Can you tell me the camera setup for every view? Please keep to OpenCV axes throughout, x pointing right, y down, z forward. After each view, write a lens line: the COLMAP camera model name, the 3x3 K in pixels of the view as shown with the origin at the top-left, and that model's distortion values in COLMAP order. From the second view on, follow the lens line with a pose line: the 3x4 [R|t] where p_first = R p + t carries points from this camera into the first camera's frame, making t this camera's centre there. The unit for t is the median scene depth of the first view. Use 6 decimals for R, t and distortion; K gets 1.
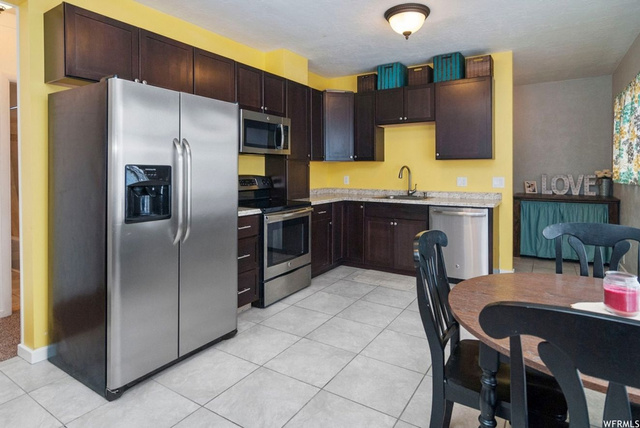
lens RADIAL K [[354.5, 0, 332.2], [0, 354.5, 178.6], [0, 0, 1]] dist [-0.009066, 0.000320]
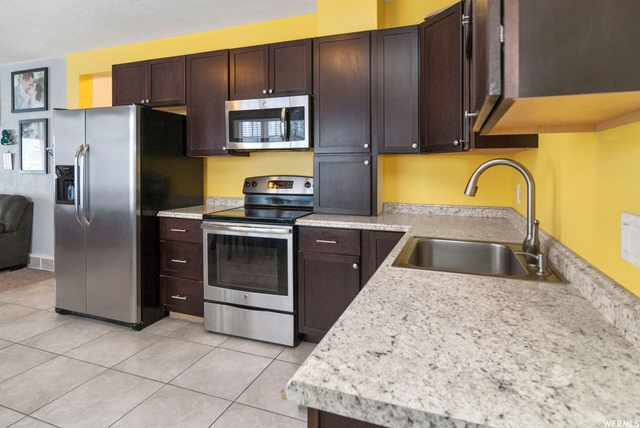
lens RADIAL K [[354.5, 0, 321.9], [0, 354.5, 173.9], [0, 0, 1]] dist [-0.009066, 0.000320]
pose [[0.206551, 0.021761, -0.978194, 0.616609], [-0.026653, 0.999507, 0.016608, -0.031398], [0.978073, 0.022641, 0.207029, 0.967816]]
